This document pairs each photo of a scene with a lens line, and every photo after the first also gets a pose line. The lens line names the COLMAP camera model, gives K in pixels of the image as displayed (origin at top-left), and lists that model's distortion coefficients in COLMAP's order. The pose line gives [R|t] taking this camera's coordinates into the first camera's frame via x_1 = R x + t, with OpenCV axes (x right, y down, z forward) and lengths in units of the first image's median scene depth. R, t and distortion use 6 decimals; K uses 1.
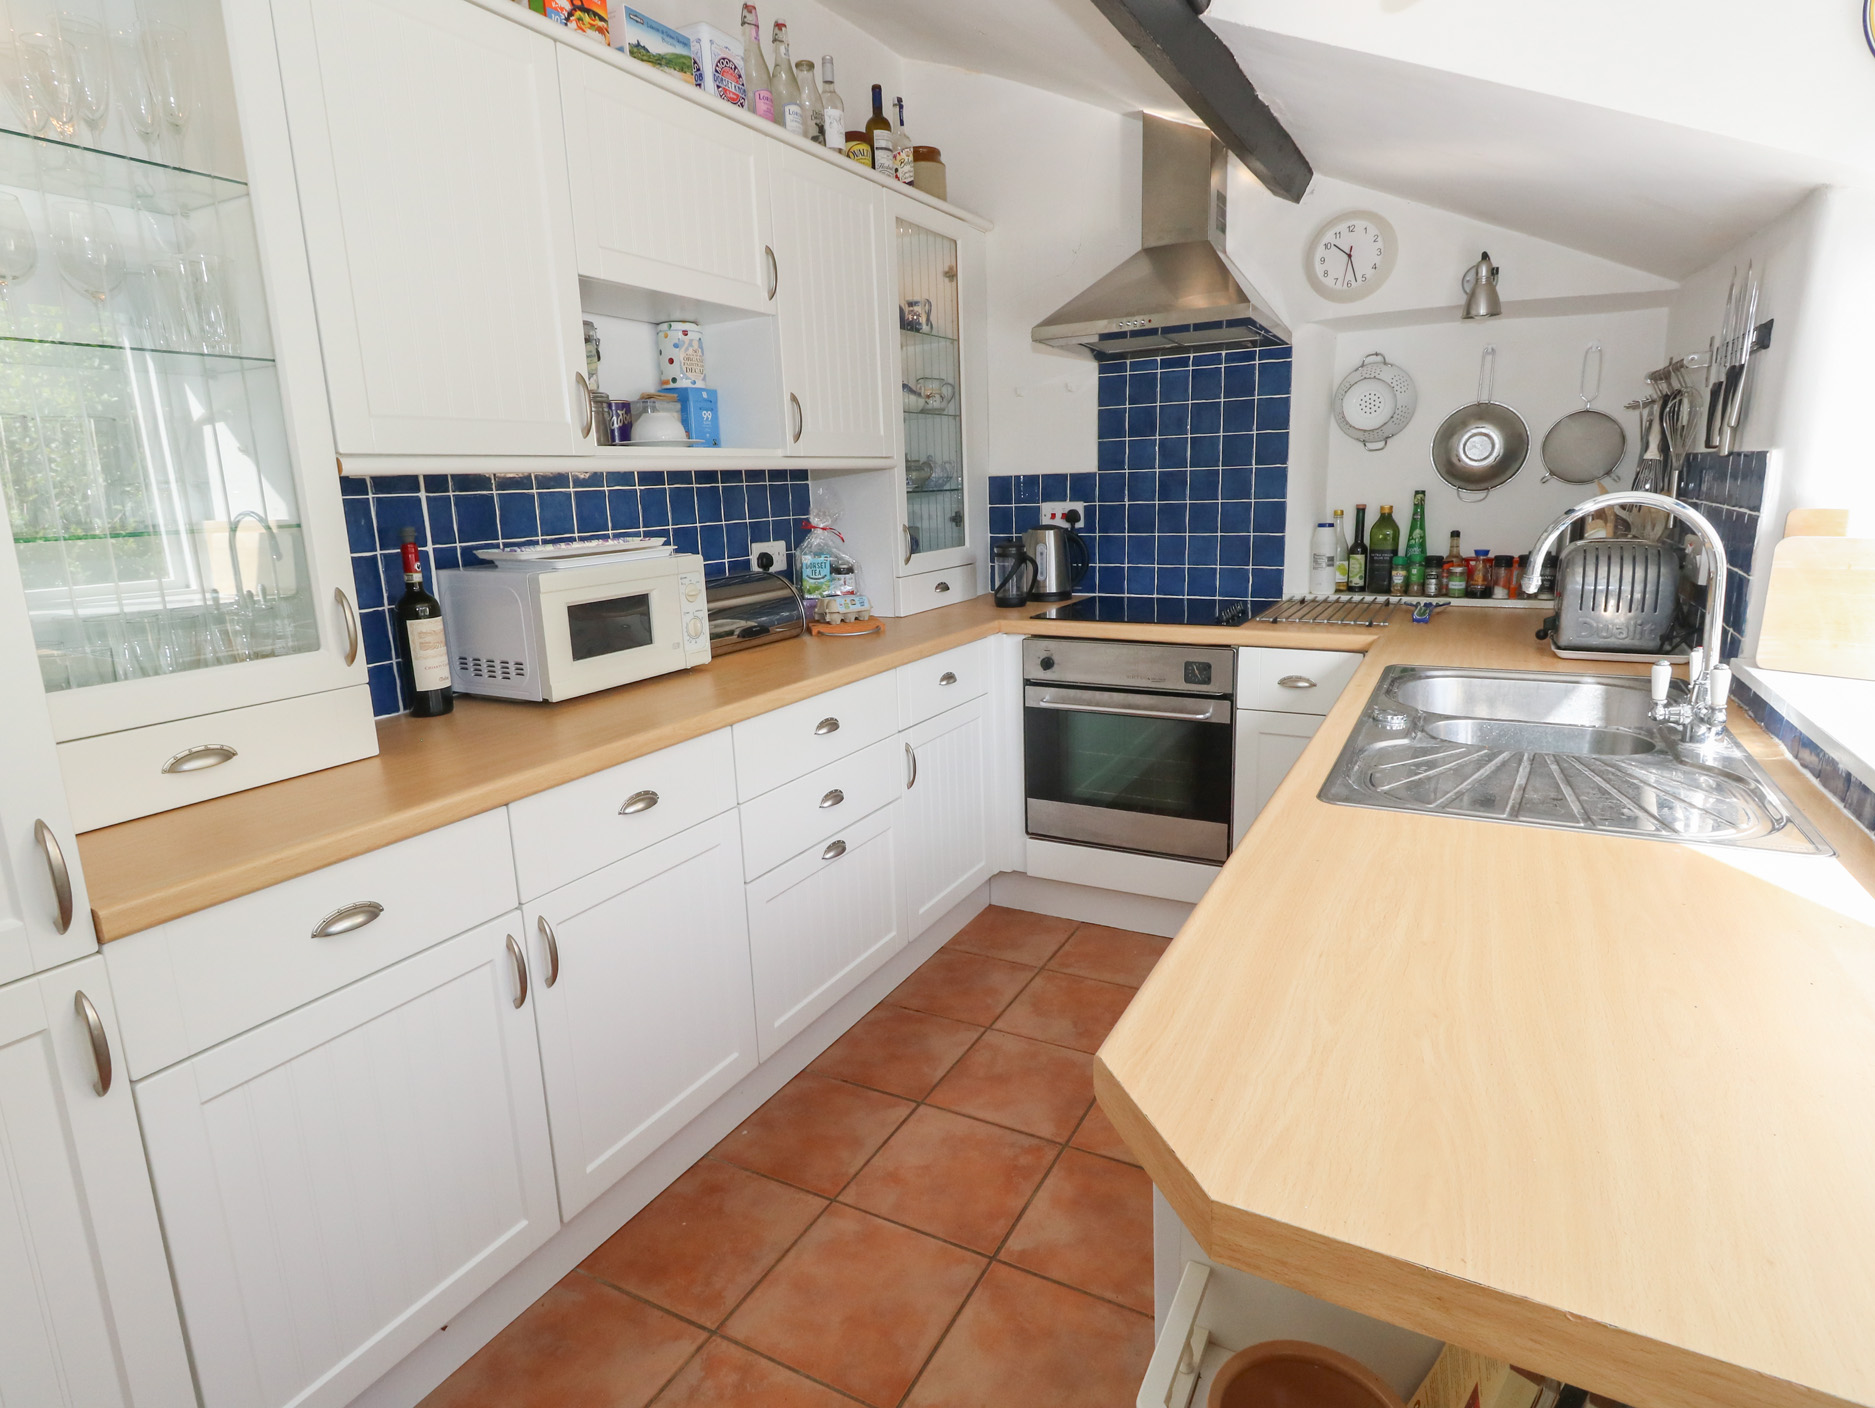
lens RADIAL K [[990.0, 0, 941.5], [0, 990.0, 695.6], [0, 0, 1]] dist [-0.004014, 0.000463]
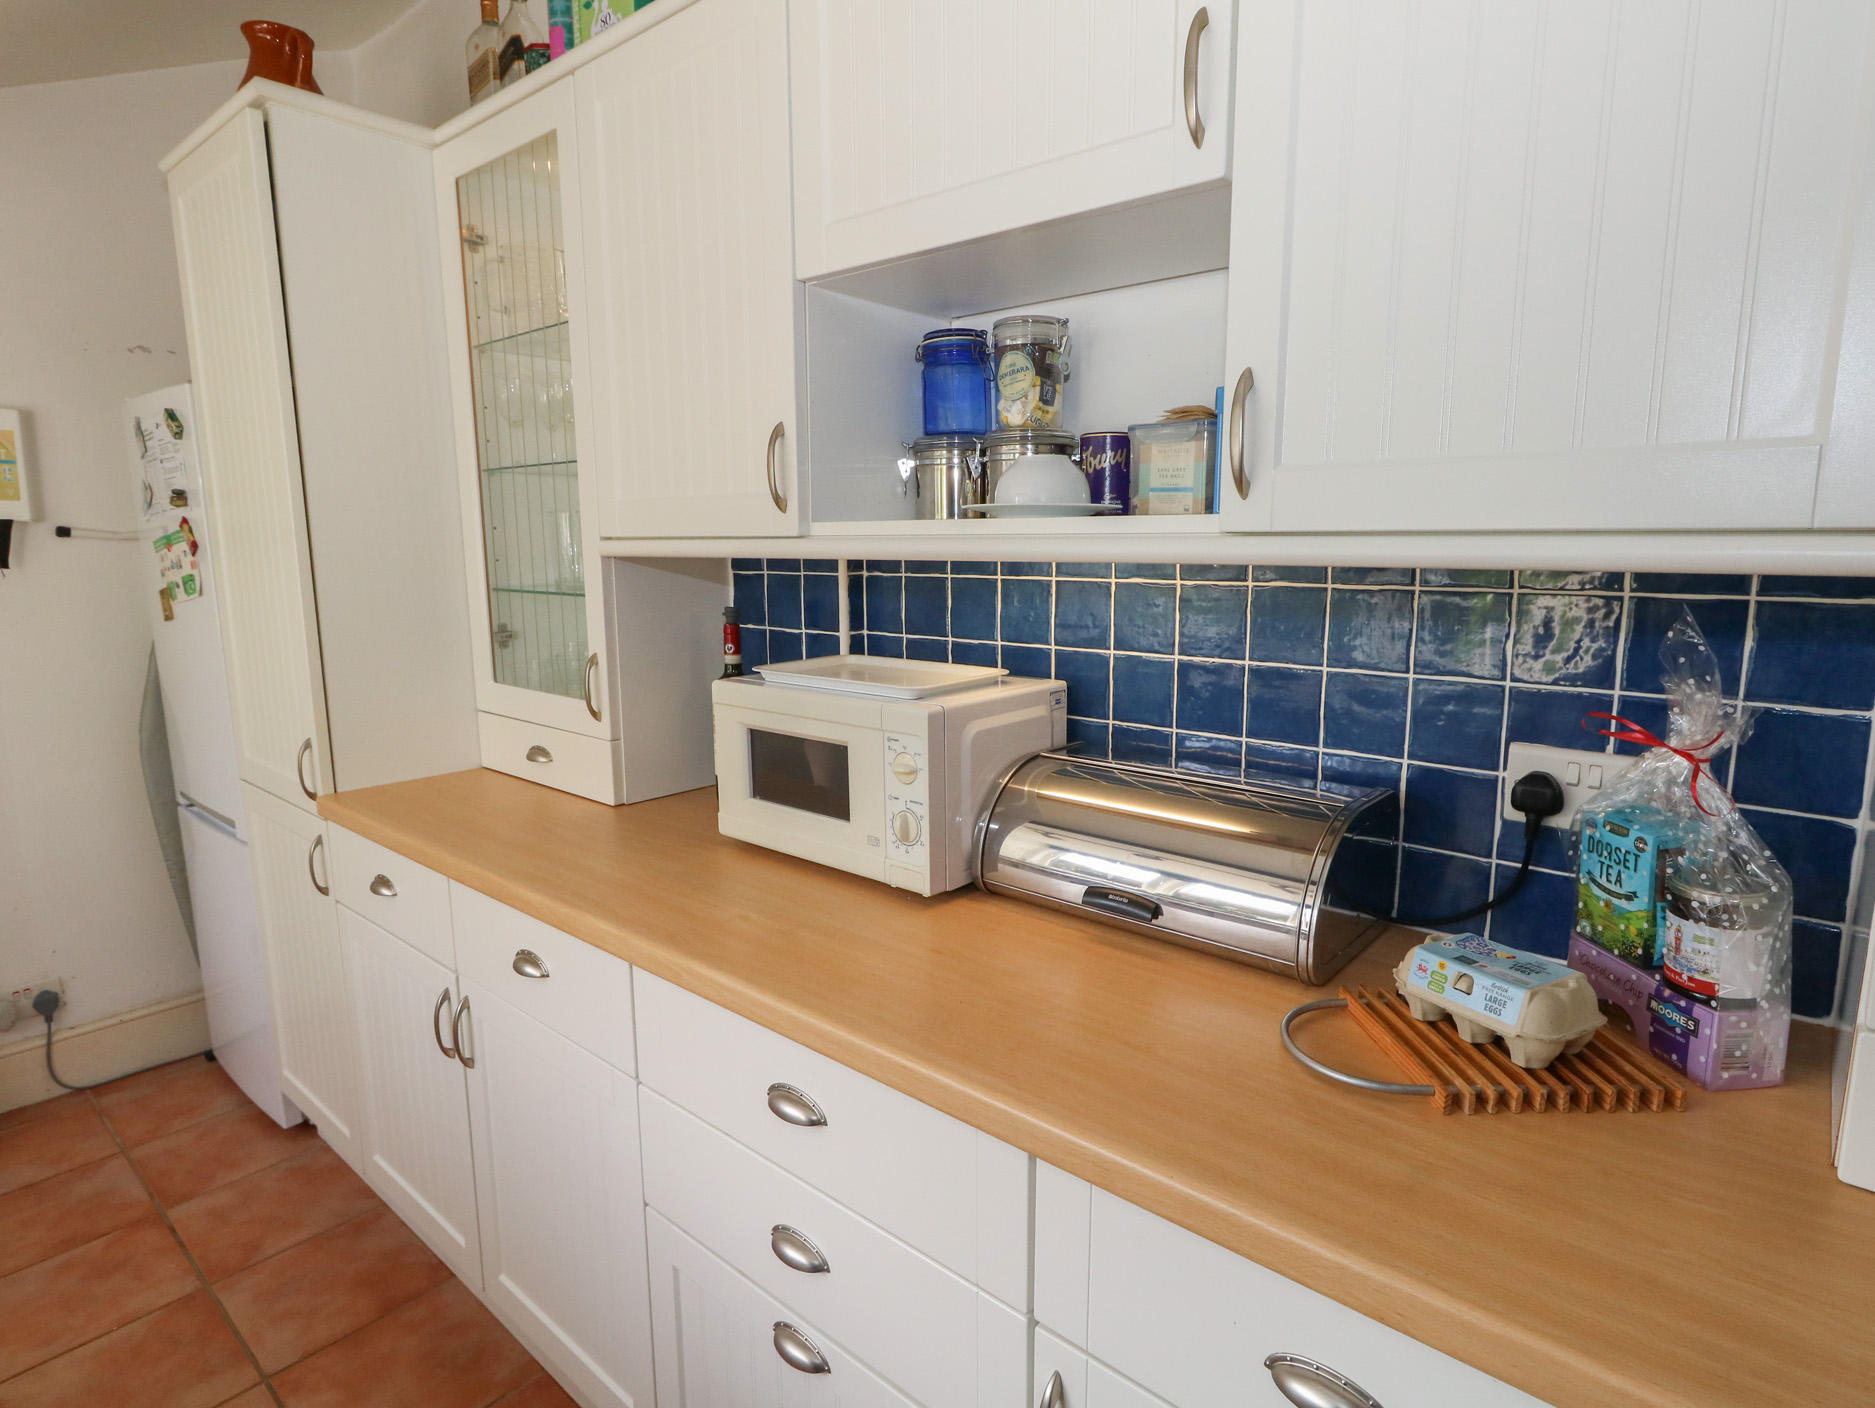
lens RADIAL K [[990.0, 0, 945.6], [0, 990.0, 704.7], [0, 0, 1]] dist [-0.004014, 0.000463]
pose [[-0.211430, 0.187156, -0.959307, 0.287877], [-0.199479, 0.952574, 0.229808, -0.276556], [0.956820, 0.239950, -0.164069, 1.110882]]
